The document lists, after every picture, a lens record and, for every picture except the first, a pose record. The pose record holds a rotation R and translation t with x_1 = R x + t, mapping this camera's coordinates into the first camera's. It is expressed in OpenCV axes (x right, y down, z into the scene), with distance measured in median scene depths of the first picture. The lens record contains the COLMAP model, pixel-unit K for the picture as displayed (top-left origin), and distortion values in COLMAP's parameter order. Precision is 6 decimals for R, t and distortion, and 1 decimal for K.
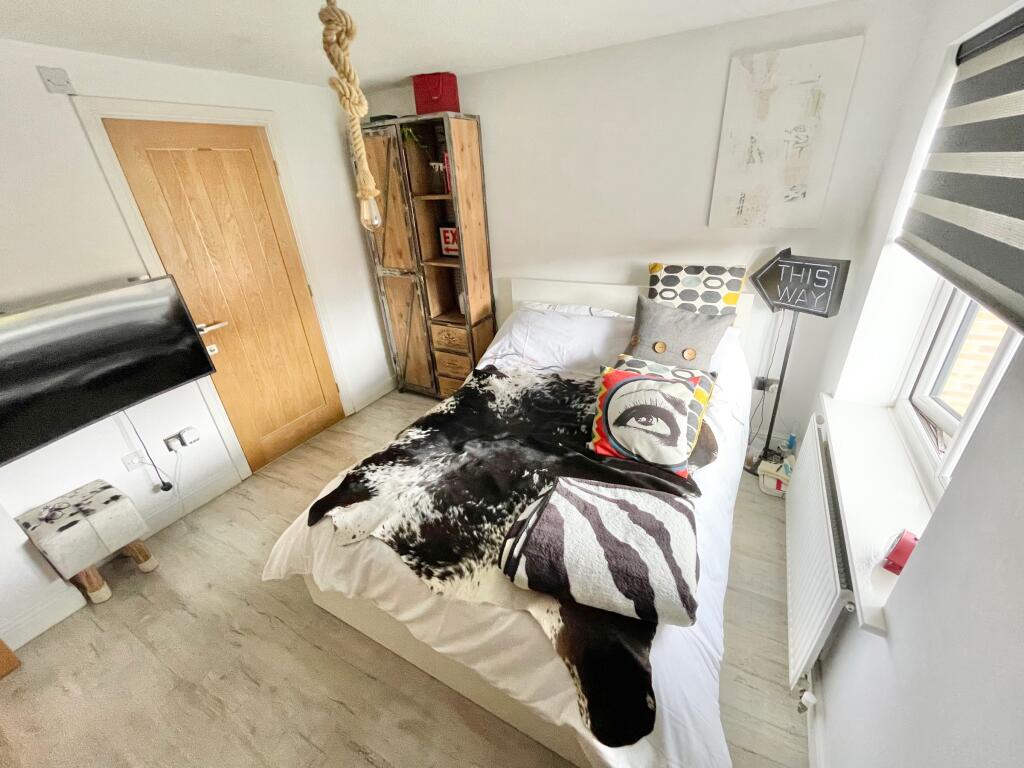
lens RADIAL K [[414.6, 0, 516.5], [0, 414.6, 383.2], [0, 0, 1]] dist [0.001781, 0.000021]
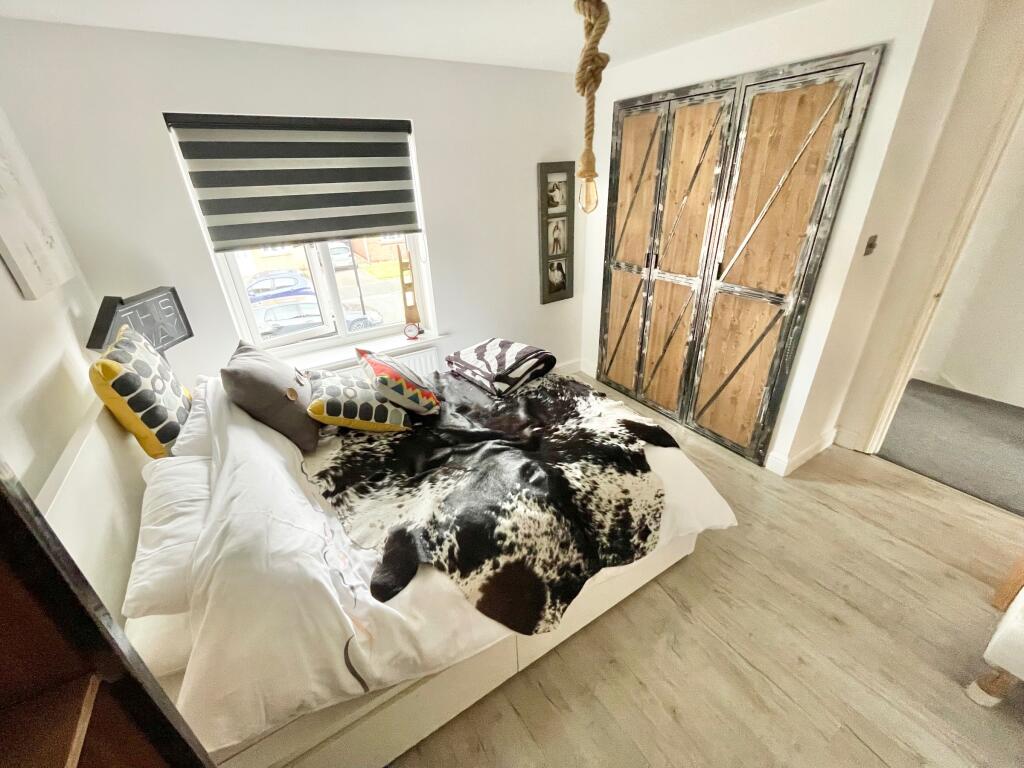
lens RADIAL K [[413.4, 0, 512.3], [0, 413.4, 380.9], [0, 0, 1]] dist [0.002082, -0.000032]
pose [[-0.868758, -0.134501, 0.476623, -0.421762], [0.298854, 0.625043, 0.721116, -0.517531], [-0.394900, 0.768916, -0.502814, 1.100029]]
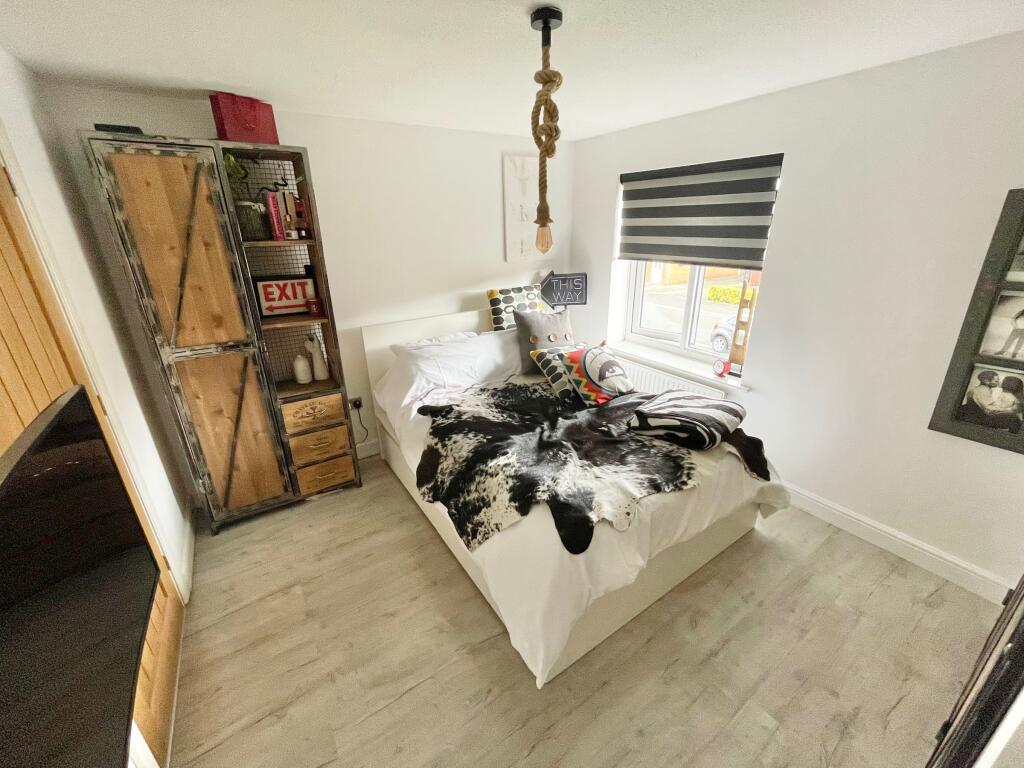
lens RADIAL K [[413.4, 0, 512.3], [0, 413.4, 380.9], [0, 0, 1]] dist [0.002082, -0.000032]
pose [[0.462350, -0.271575, 0.844085, -0.846188], [0.392216, 0.916388, 0.080000, -0.103656], [-0.795235, 0.294075, 0.530209, 0.338698]]
